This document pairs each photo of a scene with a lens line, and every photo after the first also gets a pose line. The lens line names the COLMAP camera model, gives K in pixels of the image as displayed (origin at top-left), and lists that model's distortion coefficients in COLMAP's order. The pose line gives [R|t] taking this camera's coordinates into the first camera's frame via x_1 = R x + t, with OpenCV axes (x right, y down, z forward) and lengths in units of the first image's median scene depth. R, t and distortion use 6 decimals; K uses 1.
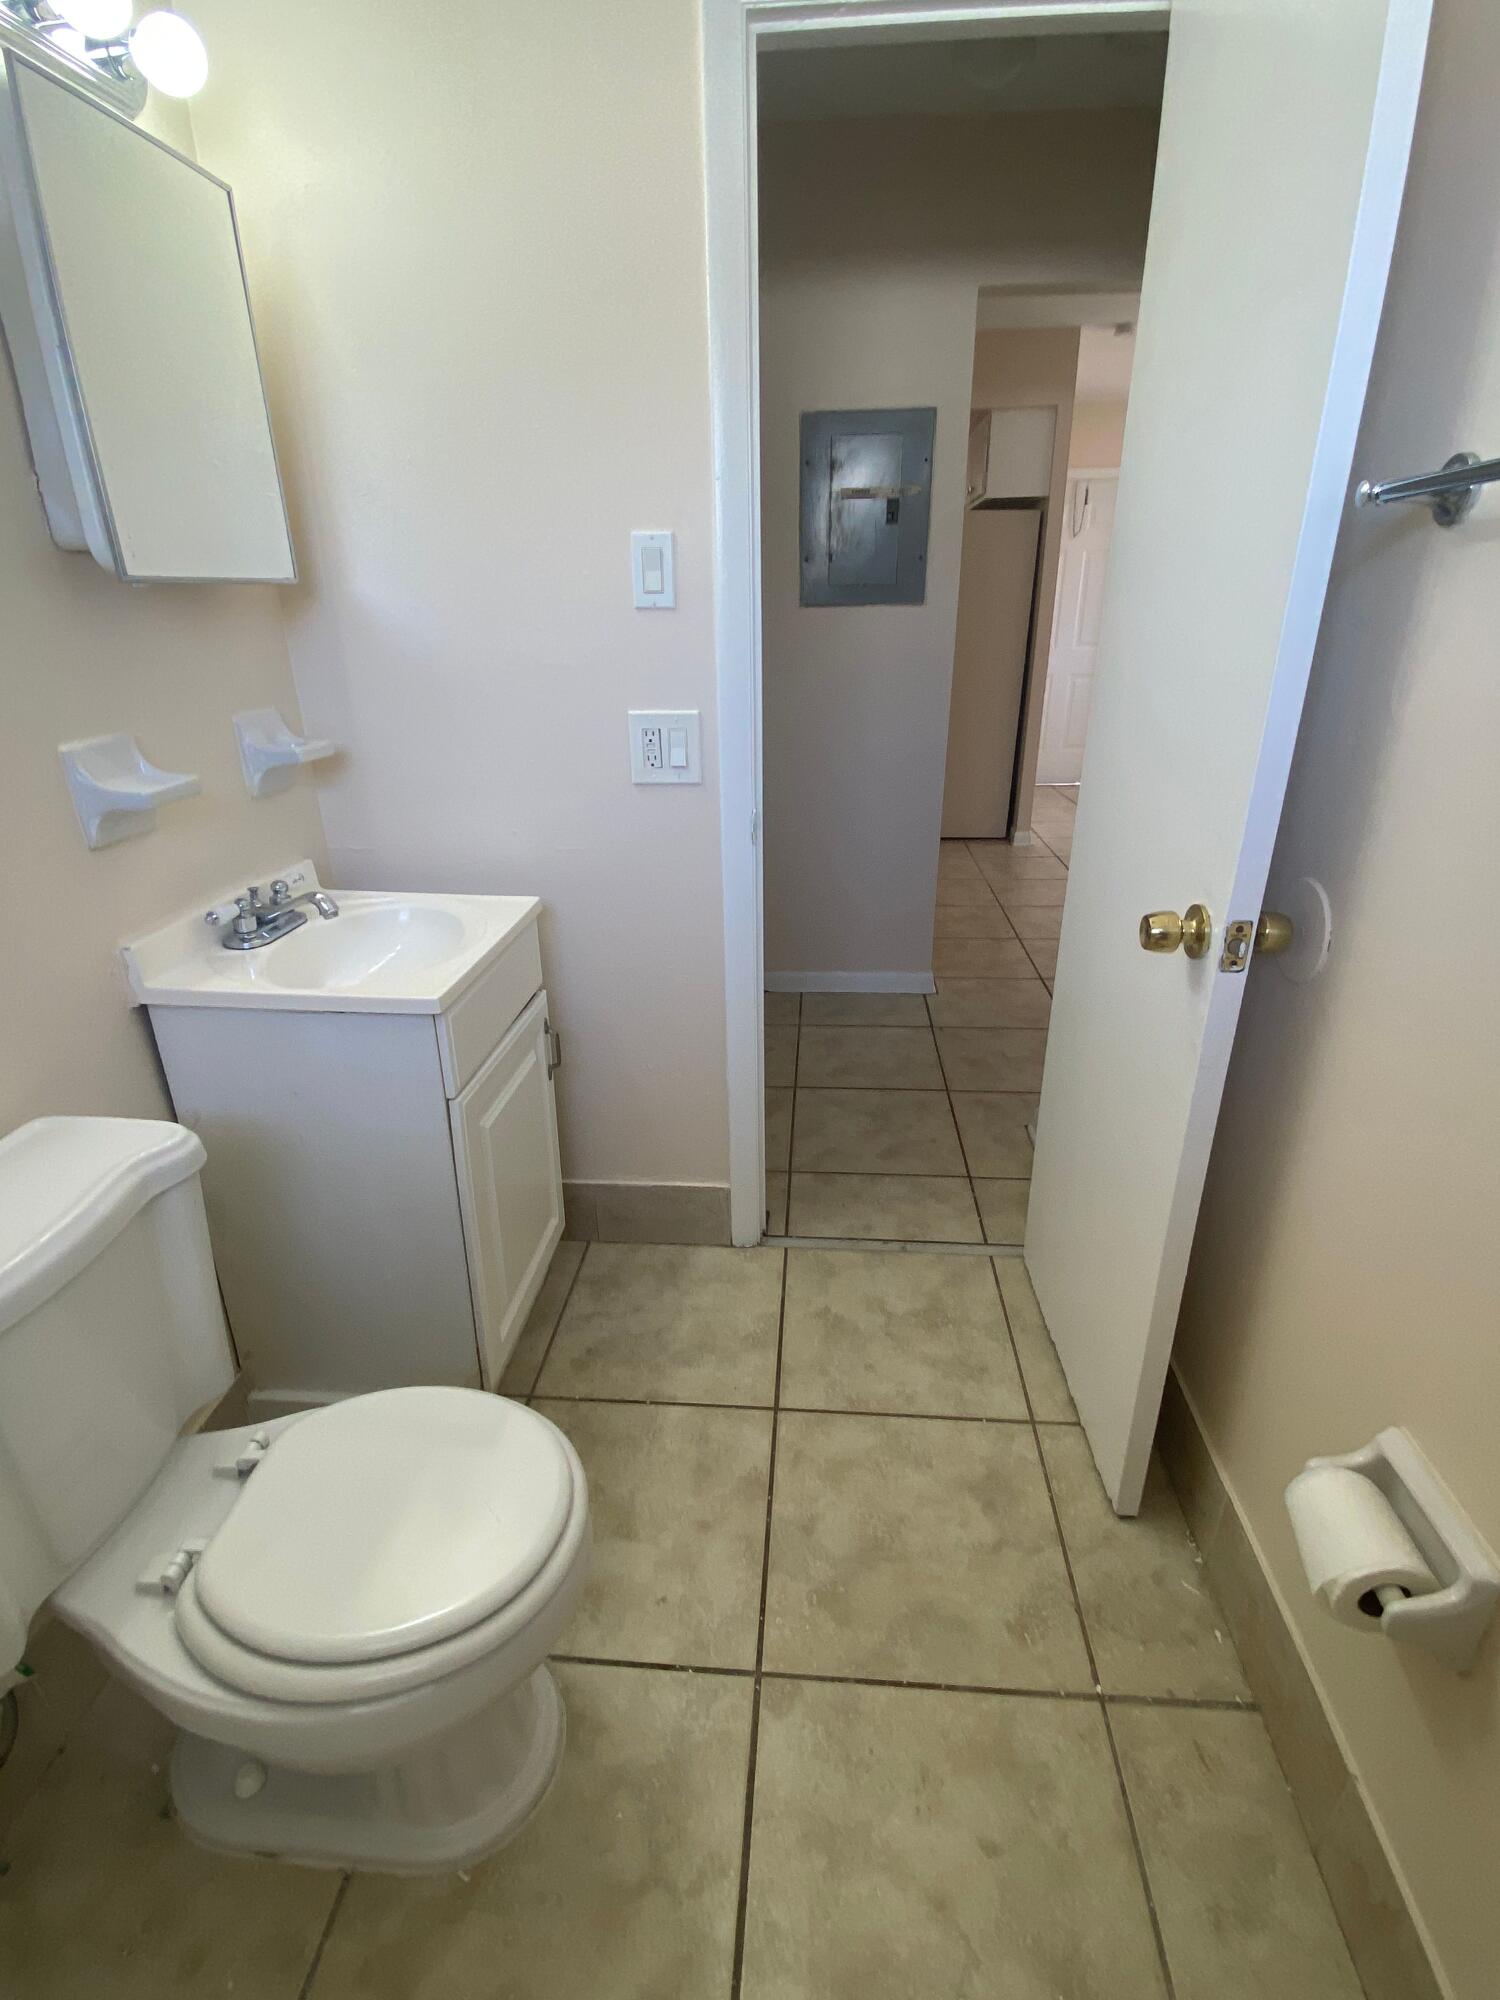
lens RADIAL K [[939.0, 0, 750.1], [0, 939.0, 994.2], [0, 0, 1]] dist [-0.023209, -0.001271]
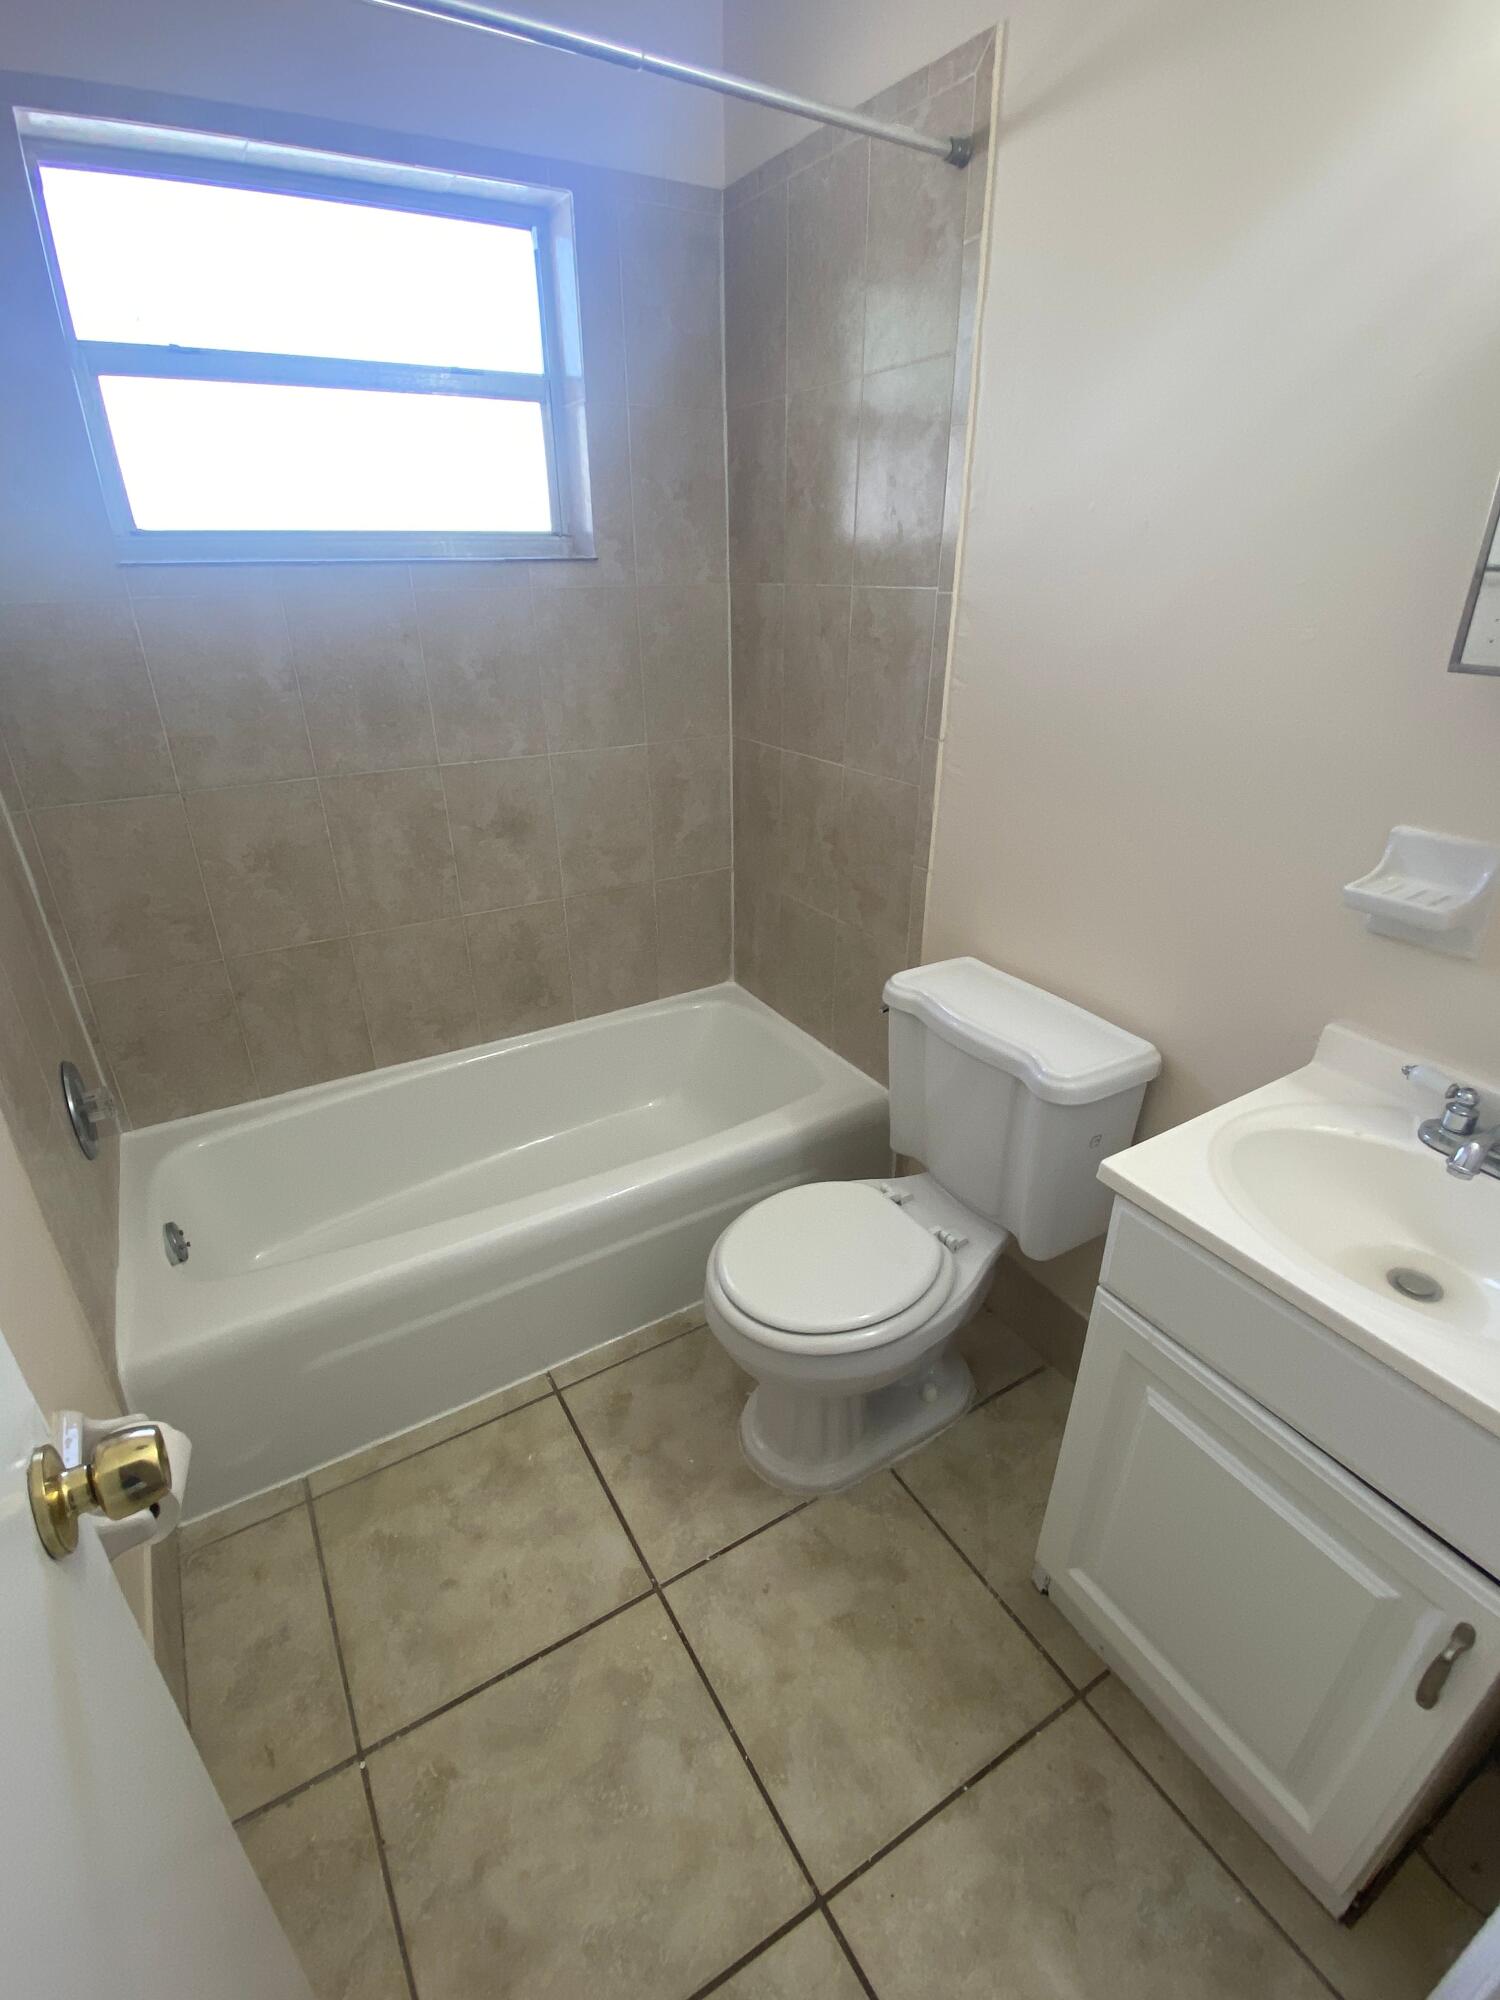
lens RADIAL K [[939.0, 0, 758.6], [0, 939.0, 997.5], [0, 0, 1]] dist [-0.023209, -0.001271]
pose [[-0.811845, 0.268828, -0.518304, 0.297362], [-0.208112, 0.696164, 0.687055, -0.591460], [0.545524, 0.665648, -0.509232, 1.107344]]
